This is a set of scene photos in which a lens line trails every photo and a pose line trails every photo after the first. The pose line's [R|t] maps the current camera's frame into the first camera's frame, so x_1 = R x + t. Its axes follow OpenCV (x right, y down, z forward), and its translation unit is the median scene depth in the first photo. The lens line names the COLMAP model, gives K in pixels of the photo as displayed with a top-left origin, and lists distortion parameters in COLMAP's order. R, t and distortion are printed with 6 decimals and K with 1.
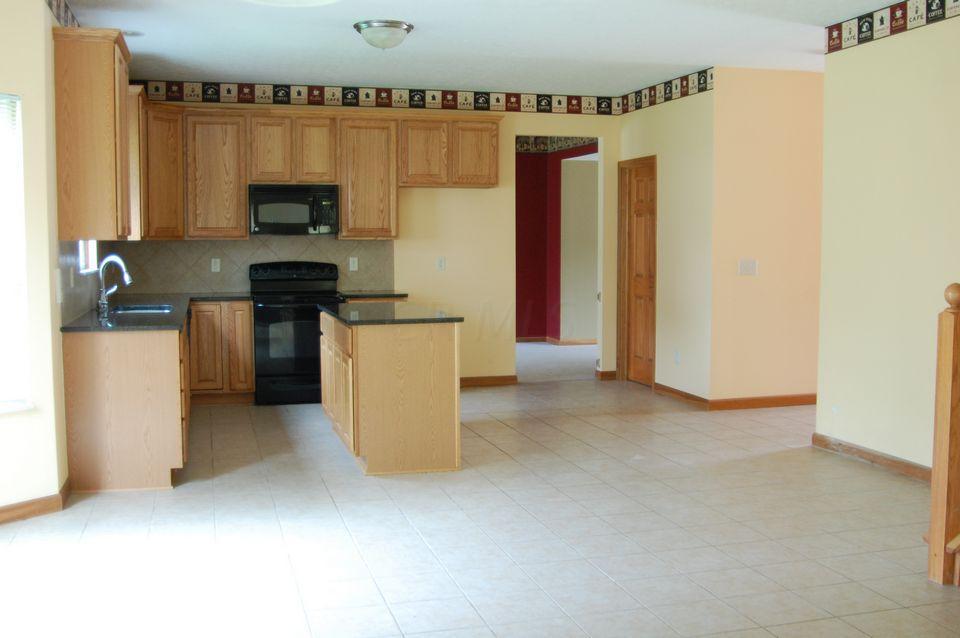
lens RADIAL K [[997.2, 0, 472.1], [0, 997.2, 318.1], [0, 0, 1]] dist [-0.102741, 0.000000]
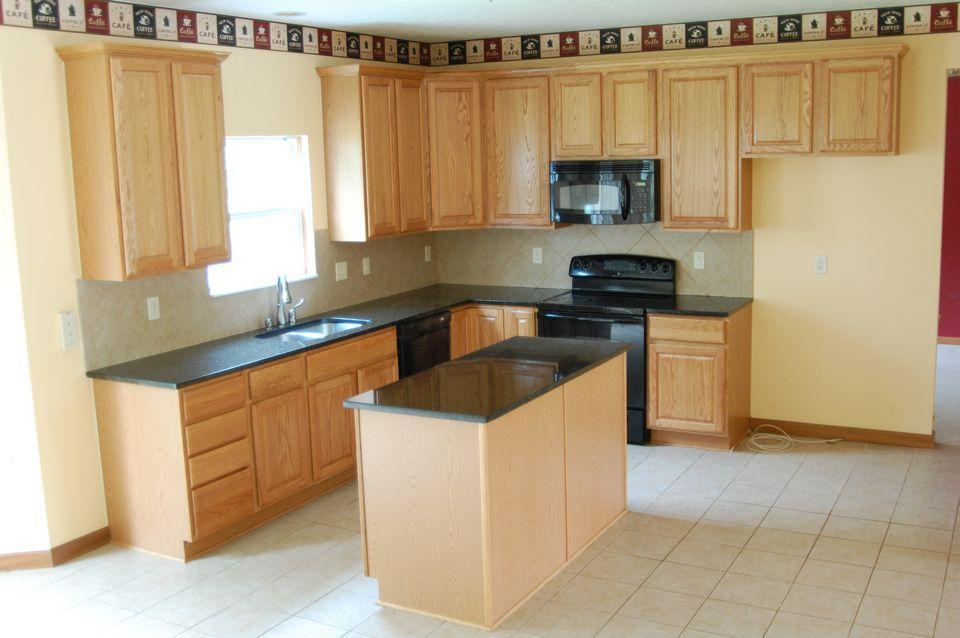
lens RADIAL K [[997.2, 0, 479.5], [0, 997.2, 317.6], [0, 0, 1]] dist [-0.102741, 0.000000]
pose [[0.715190, 0.096266, -0.692269, 0.302591], [-0.025818, 0.993432, 0.111473, -0.095870], [0.698453, -0.061851, 0.712978, 0.366198]]
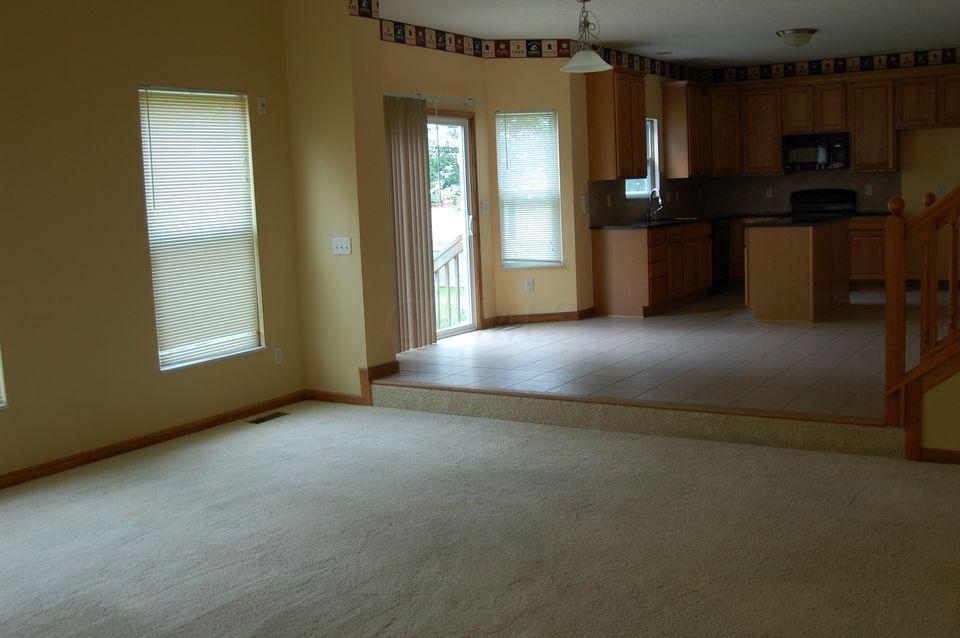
lens RADIAL K [[997.2, 0, 477.3], [0, 997.2, 320.9], [0, 0, 1]] dist [-0.102741, 0.000000]
pose [[0.671679, 0.068047, -0.737711, 0.533880], [-0.016007, 0.996873, 0.077379, 0.027972], [0.740669, -0.040165, 0.670668, -0.283776]]
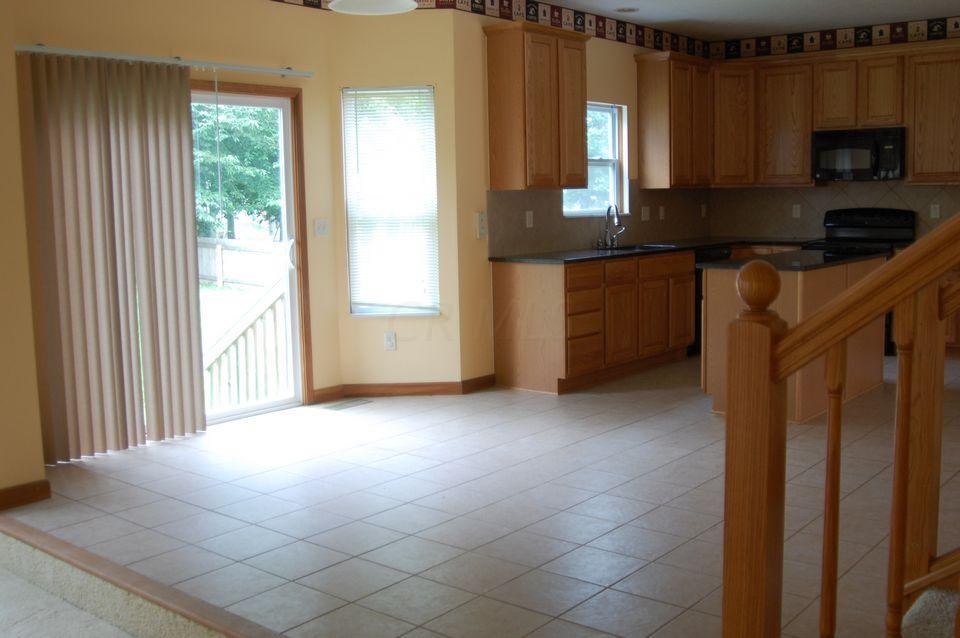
lens RADIAL K [[997.2, 0, 476.2], [0, 997.2, 319.8], [0, 0, 1]] dist [-0.102741, 0.000000]
pose [[0.574687, 0.090168, -0.813391, 0.404141], [-0.043246, 0.995869, 0.079842, -0.008303], [0.817230, -0.010709, 0.576213, 0.134553]]
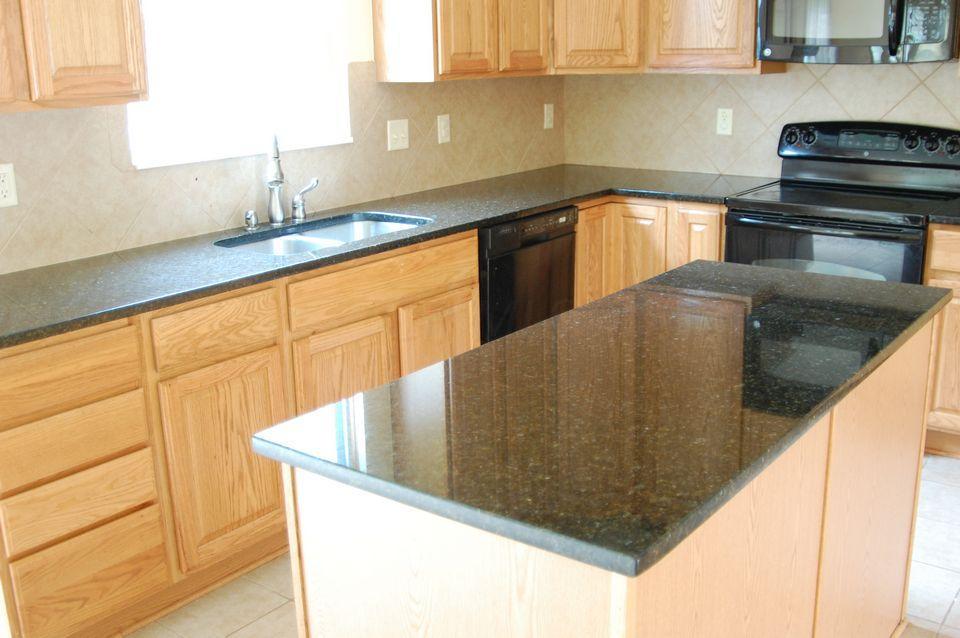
lens RADIAL K [[997.2, 0, 482.6], [0, 997.2, 313.8], [0, 0, 1]] dist [-0.102741, 0.000000]
pose [[0.607800, 0.195377, -0.769680, 0.082050], [-0.041770, 0.975784, 0.214710, -0.062018], [0.792991, -0.098351, 0.601243, 0.591649]]
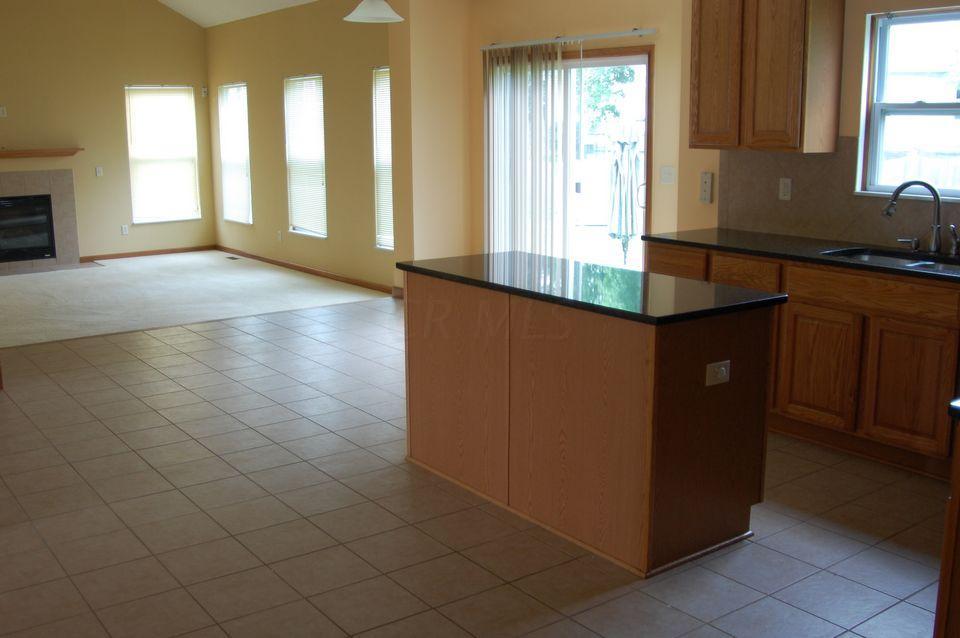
lens RADIAL K [[997.2, 0, 482.8], [0, 997.2, 323.2], [0, 0, 1]] dist [-0.102741, 0.000000]
pose [[-0.934678, 0.083295, -0.345600, 0.136818], [-0.015402, 0.961762, 0.273454, -0.114944], [0.355162, 0.260914, -0.897655, 1.185227]]
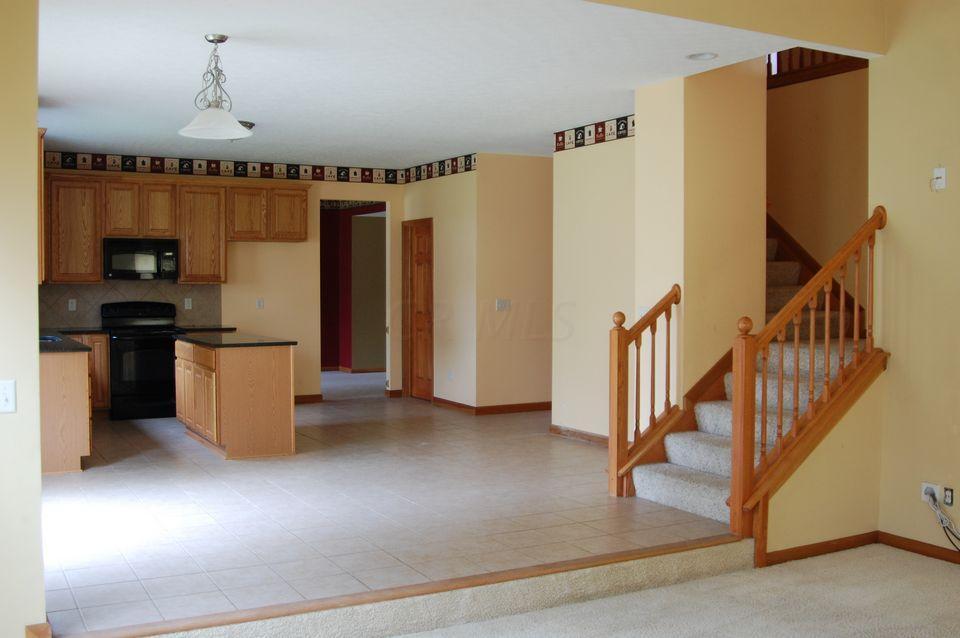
lens RADIAL K [[997.2, 0, 477.3], [0, 997.2, 316.1], [0, 0, 1]] dist [-0.102741, 0.000000]
pose [[0.973104, -0.004969, 0.230313, -0.056648], [0.015050, 0.999003, -0.042037, 0.017539], [-0.229875, 0.044373, 0.972208, -0.265685]]
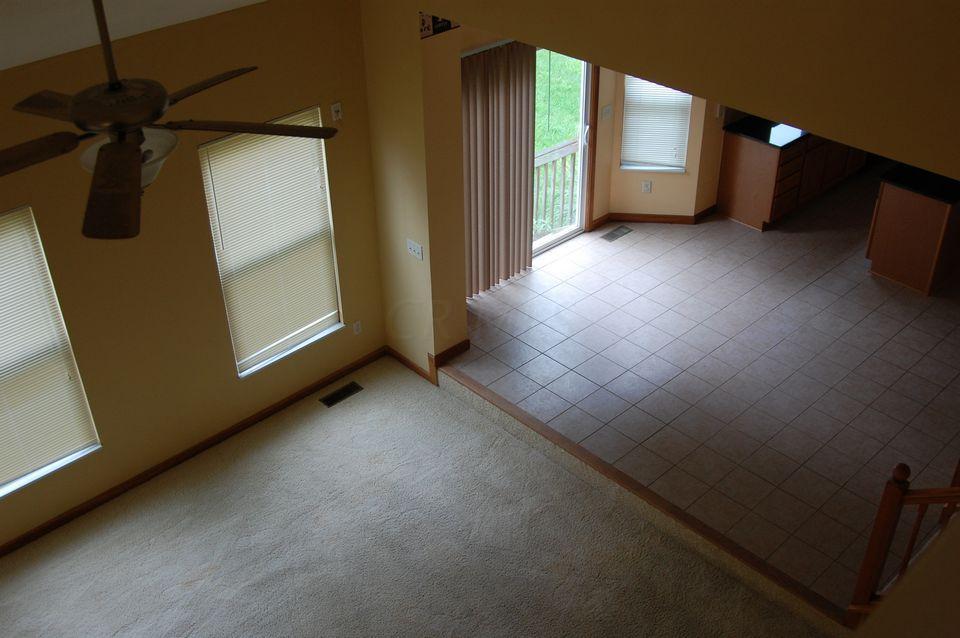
lens RADIAL K [[997.2, 0, 478.5], [0, 997.2, 319.2], [0, 0, 1]] dist [-0.102741, 0.000000]
pose [[0.470575, 0.482397, -0.738819, 0.523648], [-0.054532, 0.851620, 0.521315, -0.366842], [0.880673, -0.205028, 0.427057, -0.134140]]
